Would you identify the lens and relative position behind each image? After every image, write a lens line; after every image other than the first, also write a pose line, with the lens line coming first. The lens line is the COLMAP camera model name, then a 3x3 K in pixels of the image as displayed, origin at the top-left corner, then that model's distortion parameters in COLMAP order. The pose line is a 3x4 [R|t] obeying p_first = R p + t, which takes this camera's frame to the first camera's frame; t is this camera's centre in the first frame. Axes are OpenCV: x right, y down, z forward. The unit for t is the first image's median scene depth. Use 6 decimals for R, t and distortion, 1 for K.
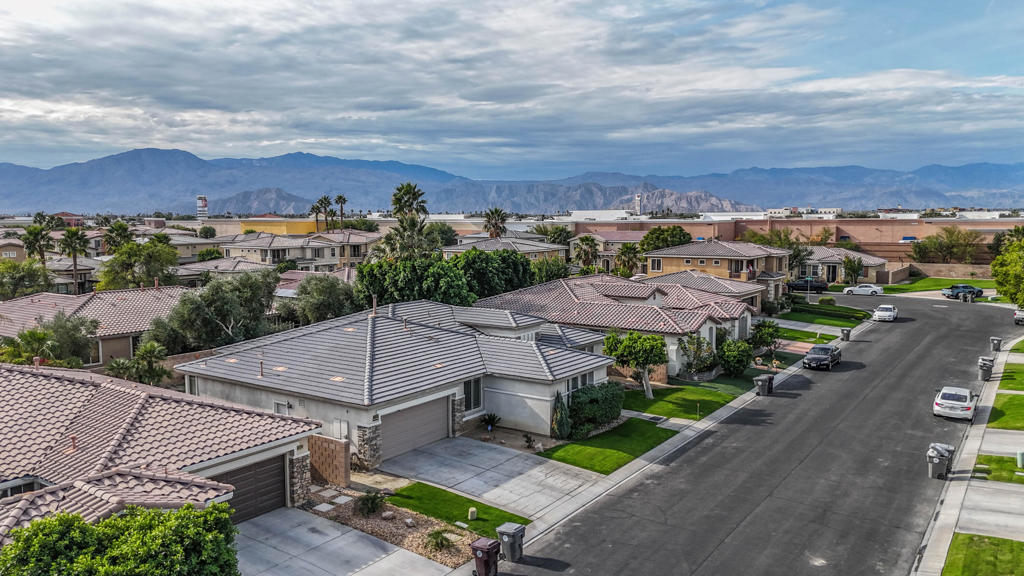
lens RADIAL K [[761.1, 0, 515.0], [0, 761.1, 289.7], [0, 0, 1]] dist [0.076560, -0.072699]
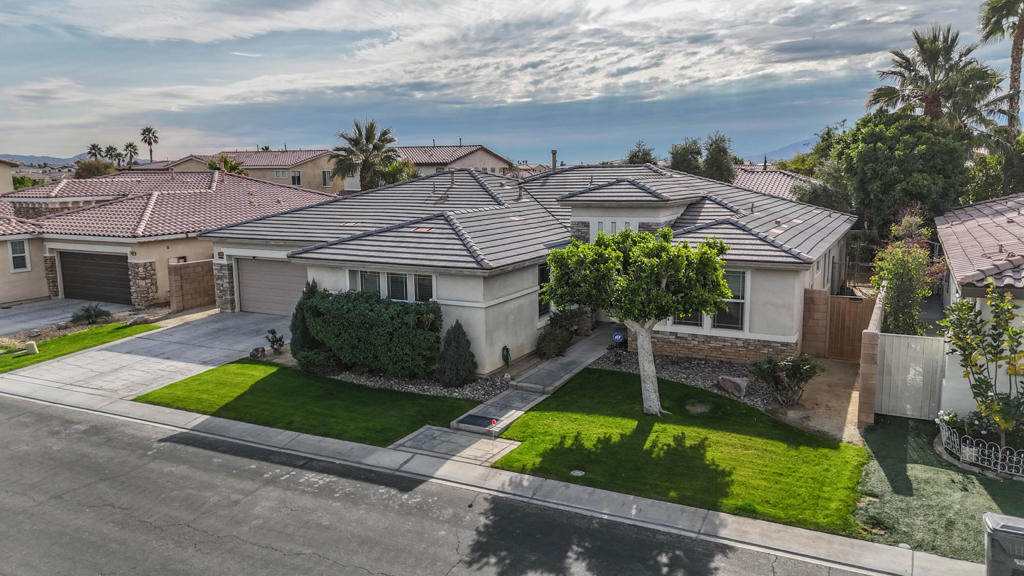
lens RADIAL K [[761.1, 0, 524.7], [0, 761.1, 306.9], [0, 0, 1]] dist [0.076560, -0.072699]
pose [[0.122856, 0.175629, -0.976760, 0.621420], [-0.085439, 0.982434, 0.165903, 0.042809], [0.988740, 0.063072, 0.135703, 1.047283]]
